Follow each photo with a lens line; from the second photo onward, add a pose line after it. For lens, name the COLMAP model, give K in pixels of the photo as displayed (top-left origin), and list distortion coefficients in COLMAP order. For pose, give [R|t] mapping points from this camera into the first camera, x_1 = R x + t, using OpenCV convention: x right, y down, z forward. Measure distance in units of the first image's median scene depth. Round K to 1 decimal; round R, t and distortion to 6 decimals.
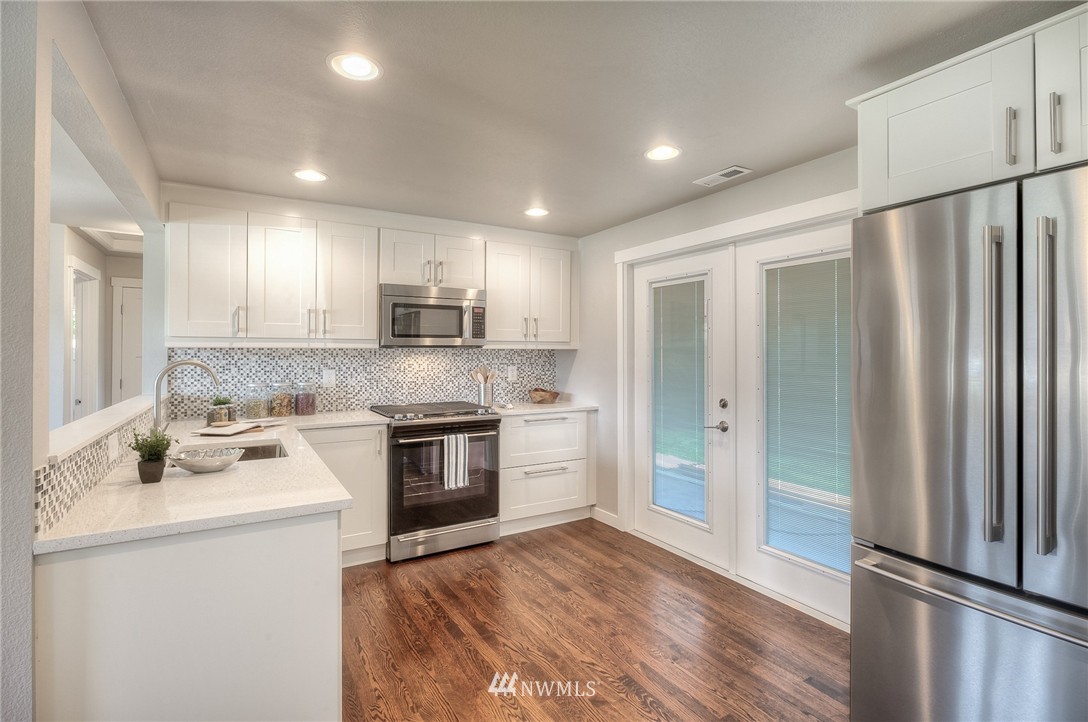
lens RADIAL K [[517.9, 0, 544.7], [0, 517.9, 353.8], [0, 0, 1]] dist [-0.001271, -0.000116]
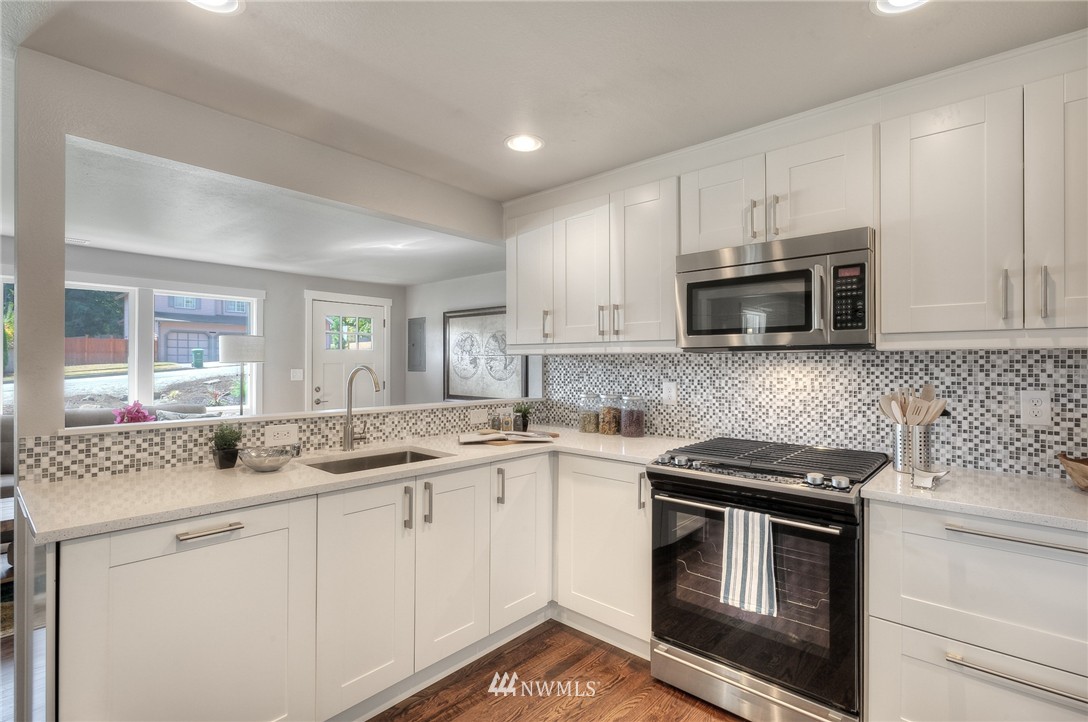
lens RADIAL K [[517.9, 0, 544.0], [0, 517.9, 363.1], [0, 0, 1]] dist [-0.001271, -0.000116]
pose [[0.296402, 0.001878, -0.955061, 0.268951], [-0.001844, 0.999997, 0.001394, 0.002248], [0.955062, 0.001348, 0.296404, 0.614713]]
